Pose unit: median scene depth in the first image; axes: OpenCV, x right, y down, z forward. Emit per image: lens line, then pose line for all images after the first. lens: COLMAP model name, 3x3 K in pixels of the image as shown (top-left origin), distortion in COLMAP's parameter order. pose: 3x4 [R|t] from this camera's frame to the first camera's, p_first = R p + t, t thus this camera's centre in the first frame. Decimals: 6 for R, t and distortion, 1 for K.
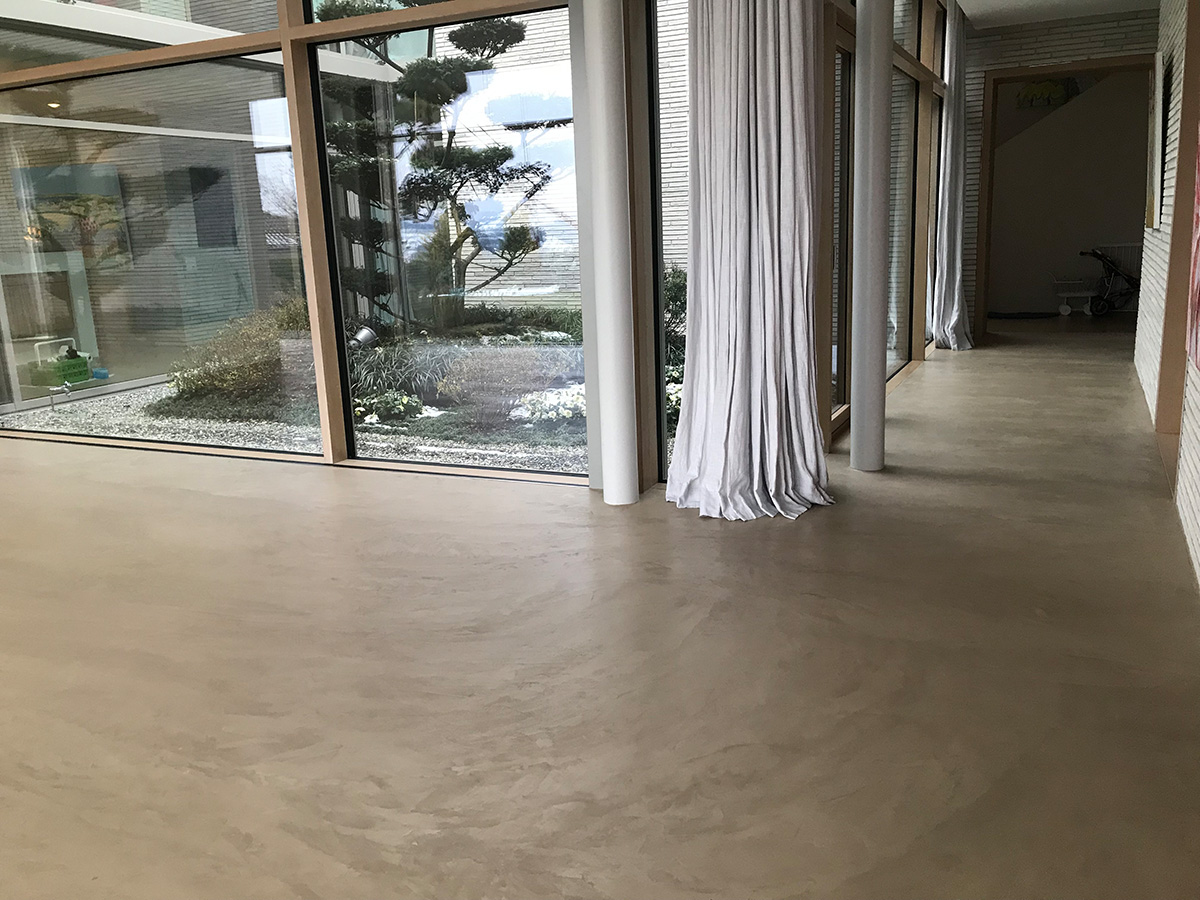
lens RADIAL K [[980.9, 0, 599.2], [0, 980.9, 444.2], [0, 0, 1]] dist [0.035095, -0.033250]
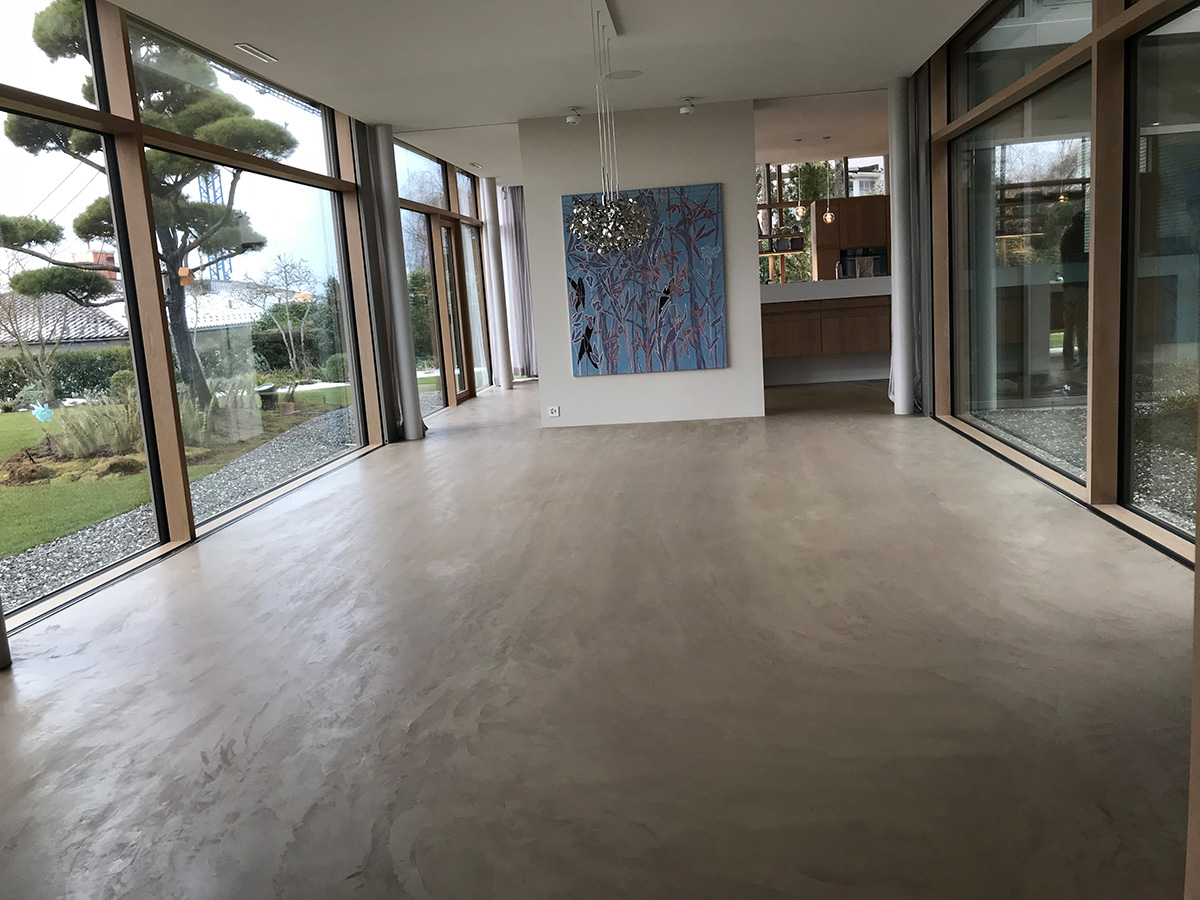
lens RADIAL K [[980.9, 0, 593.1], [0, 980.9, 451.8], [0, 0, 1]] dist [0.035095, -0.033250]
pose [[0.332082, 0.171096, -0.927603, 0.395107], [-0.152520, 0.980210, 0.126197, -0.068274], [0.930838, 0.099570, 0.351606, 0.244211]]
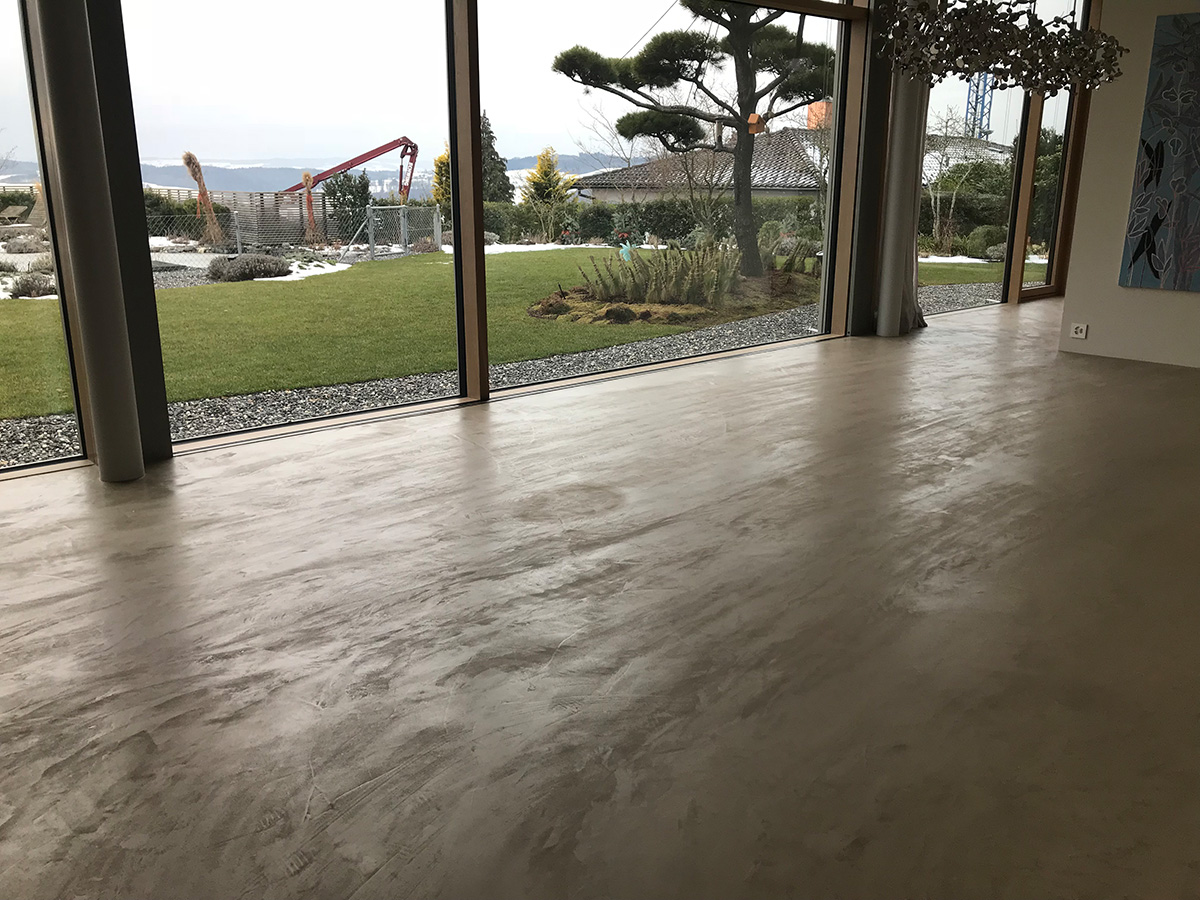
lens RADIAL K [[980.9, 0, 594.9], [0, 980.9, 443.9], [0, 0, 1]] dist [0.035095, -0.033250]
pose [[-0.390420, 0.280924, -0.876729, 0.158452], [-0.184160, 0.909229, 0.373346, -0.127903], [0.902030, 0.307220, -0.303247, 0.616872]]
